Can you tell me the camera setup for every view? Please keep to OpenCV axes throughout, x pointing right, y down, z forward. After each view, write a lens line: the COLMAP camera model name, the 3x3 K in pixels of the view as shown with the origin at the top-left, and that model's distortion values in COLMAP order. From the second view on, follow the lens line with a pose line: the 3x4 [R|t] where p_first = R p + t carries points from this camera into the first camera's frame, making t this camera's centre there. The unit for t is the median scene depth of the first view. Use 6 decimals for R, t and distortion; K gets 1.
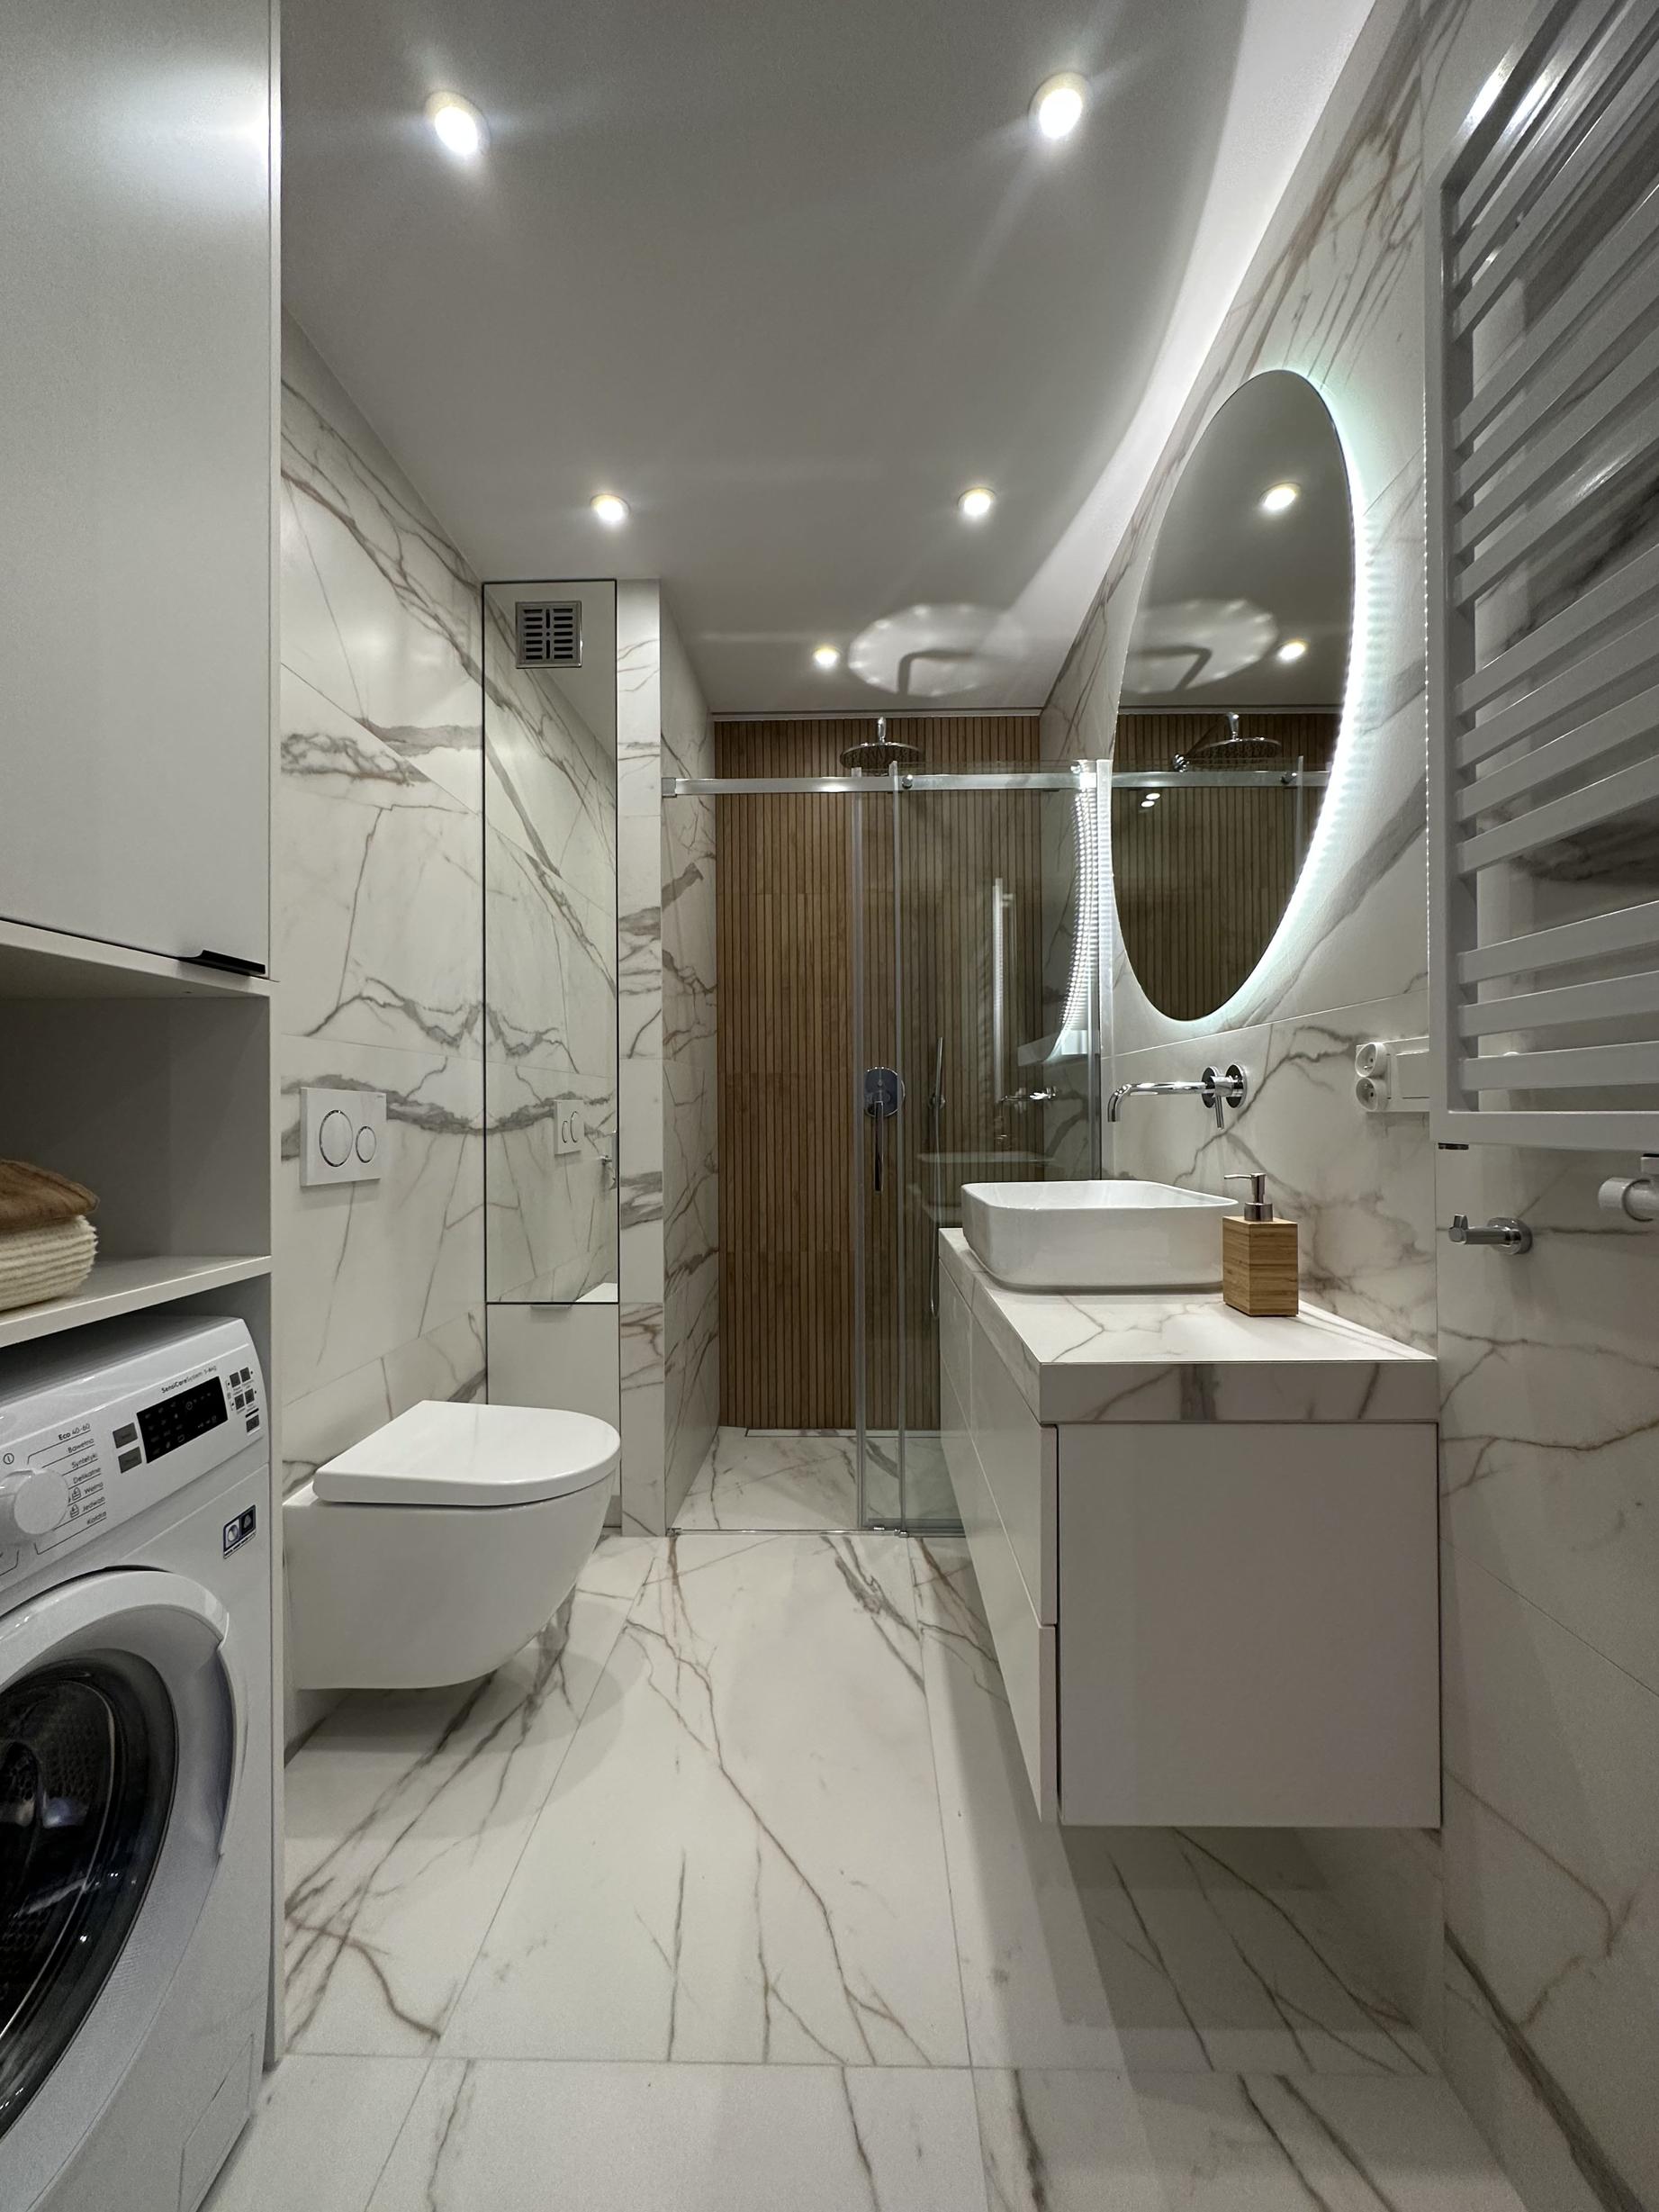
lens RADIAL K [[882.3, 0, 830.4], [0, 882.3, 1108.0], [0, 0, 1]] dist [-0.004917, 0.001159]
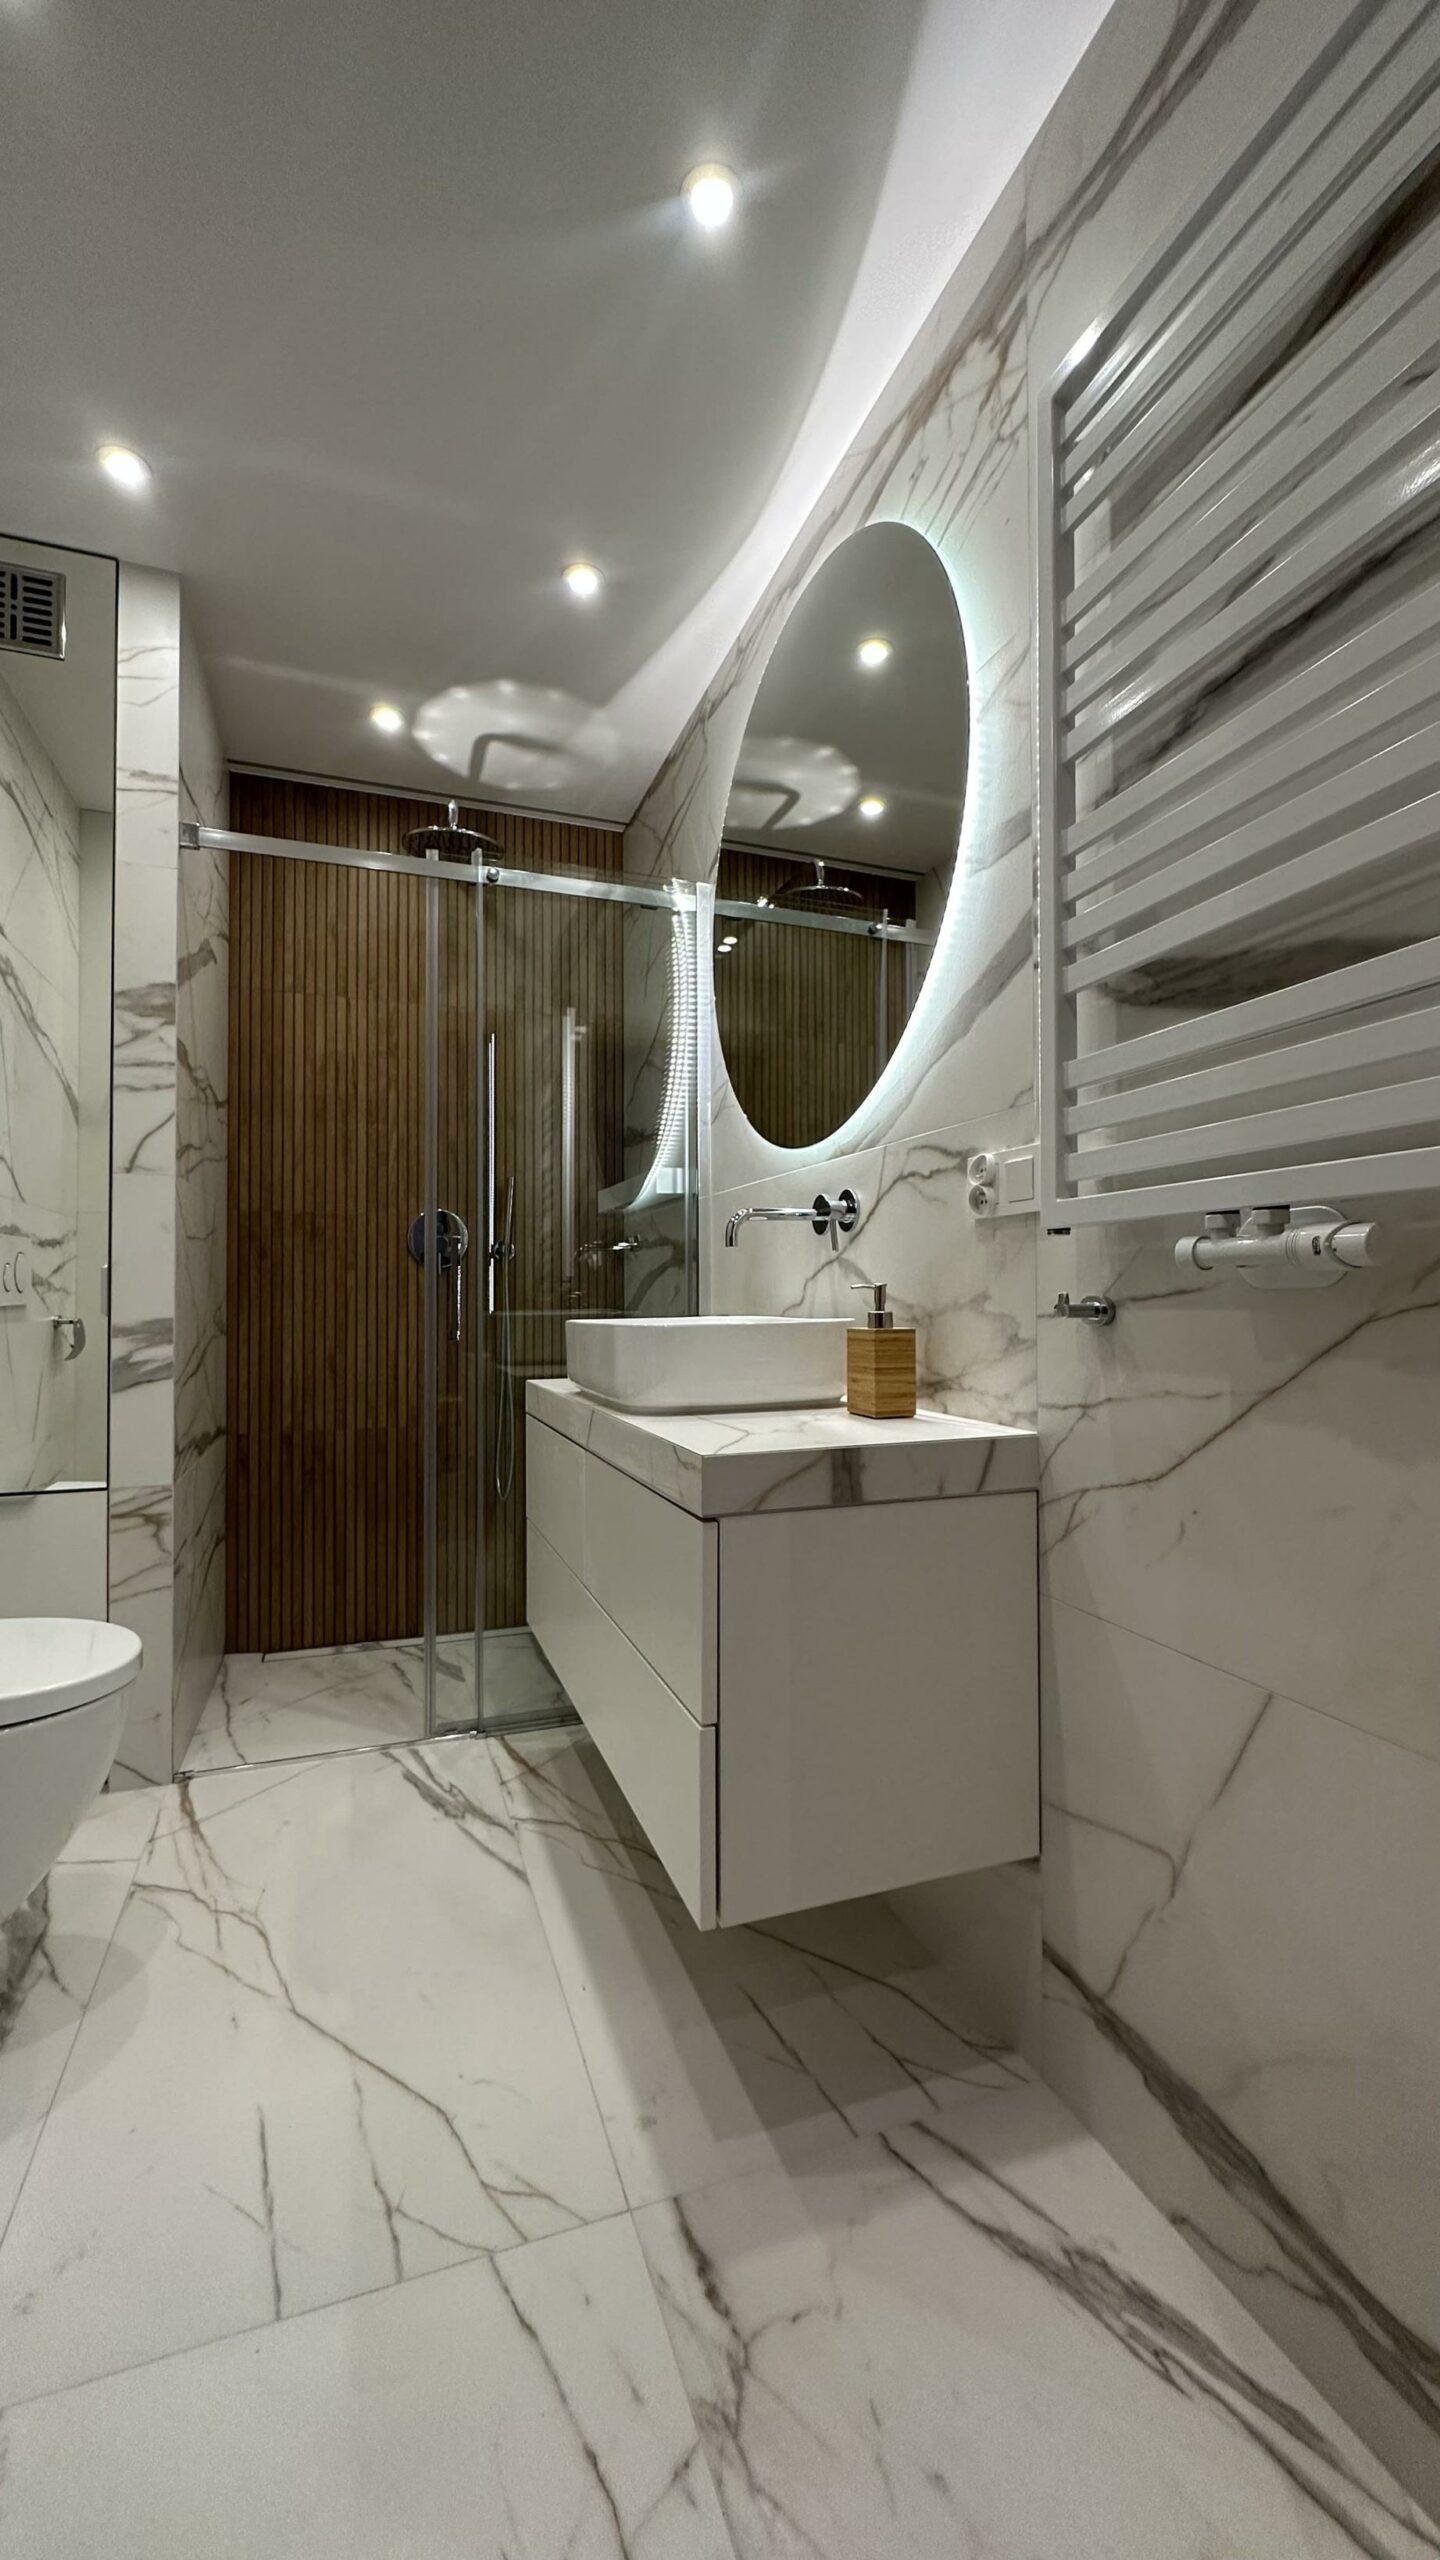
lens RADIAL K [[1026.7, 0, 716.6], [0, 1026.7, 1282.4], [0, 0, 1]] dist [-0.007173, 0.002515]
pose [[0.931531, 0.012366, 0.363453, -0.140532], [-0.007188, 0.999853, -0.015598, 0.099823], [-0.363592, 0.011917, 0.931482, -0.056500]]
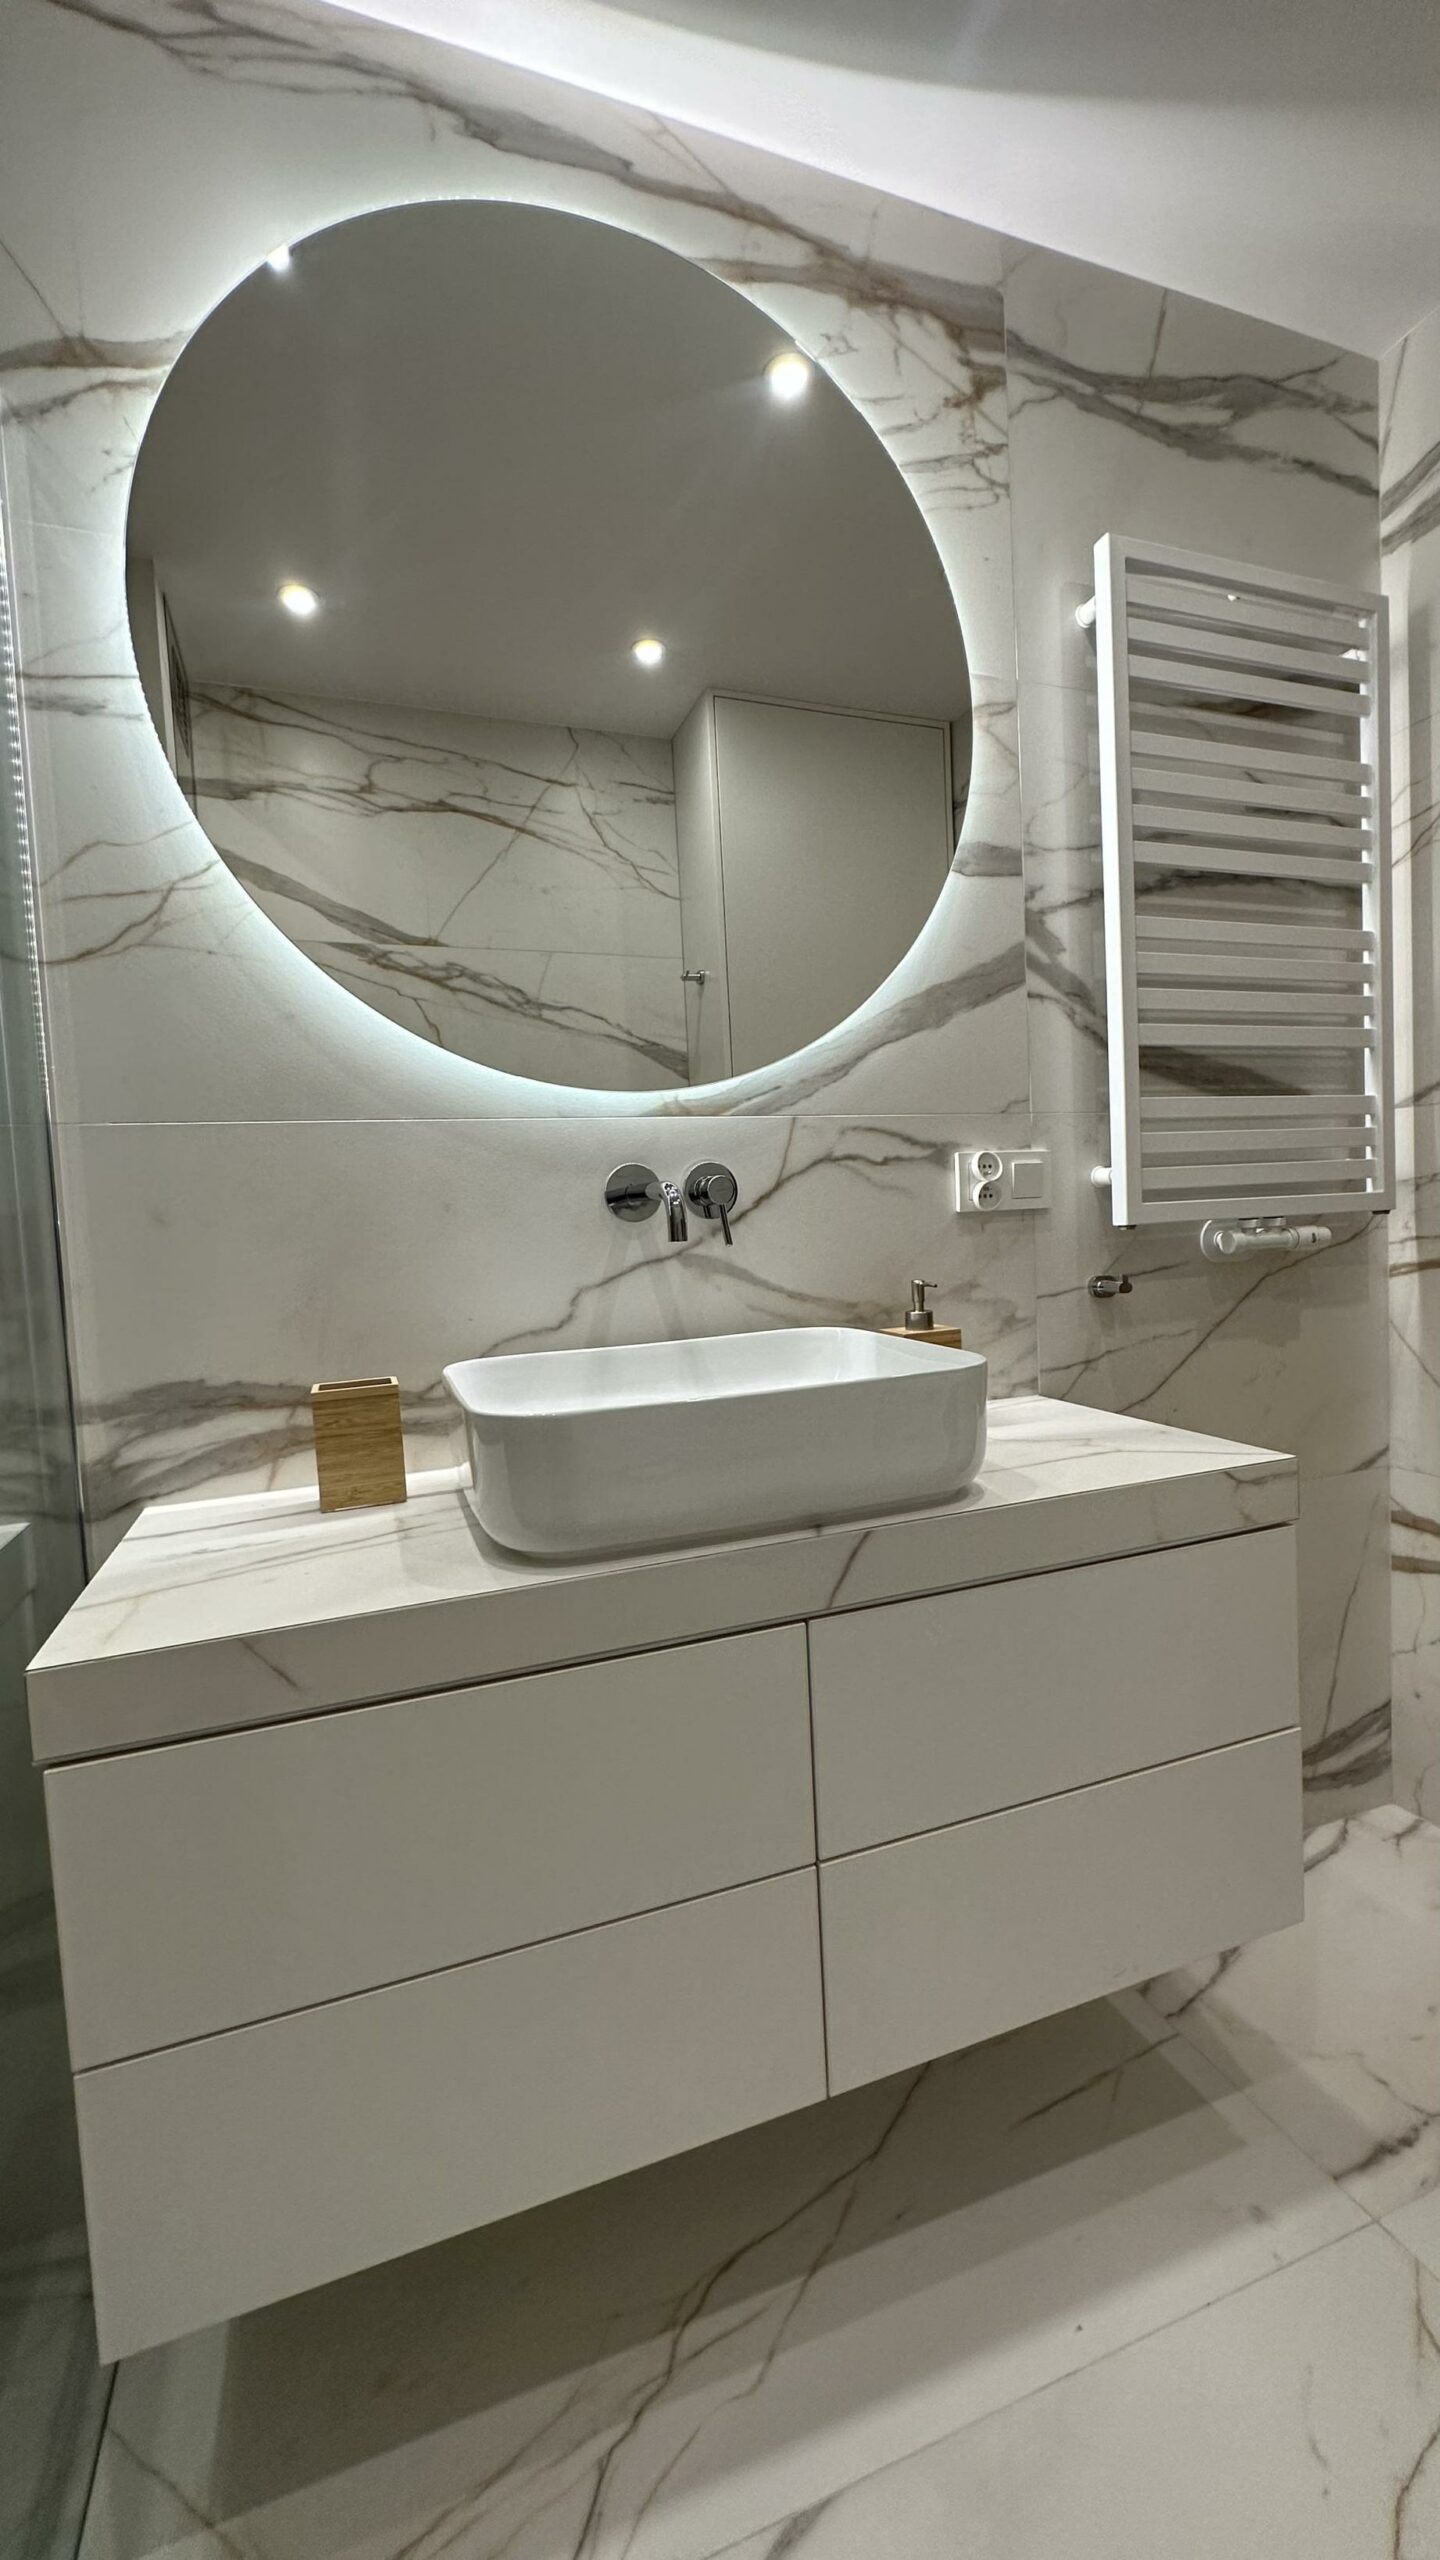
lens RADIAL K [[1026.7, 0, 732.5], [0, 1026.7, 1284.6], [0, 0, 1]] dist [-0.007173, 0.002515]
pose [[-0.367558, -0.028639, 0.929560, -0.486432], [0.047549, 0.997640, 0.049538, 0.017146], [-0.928784, 0.062408, -0.365329, 1.688048]]
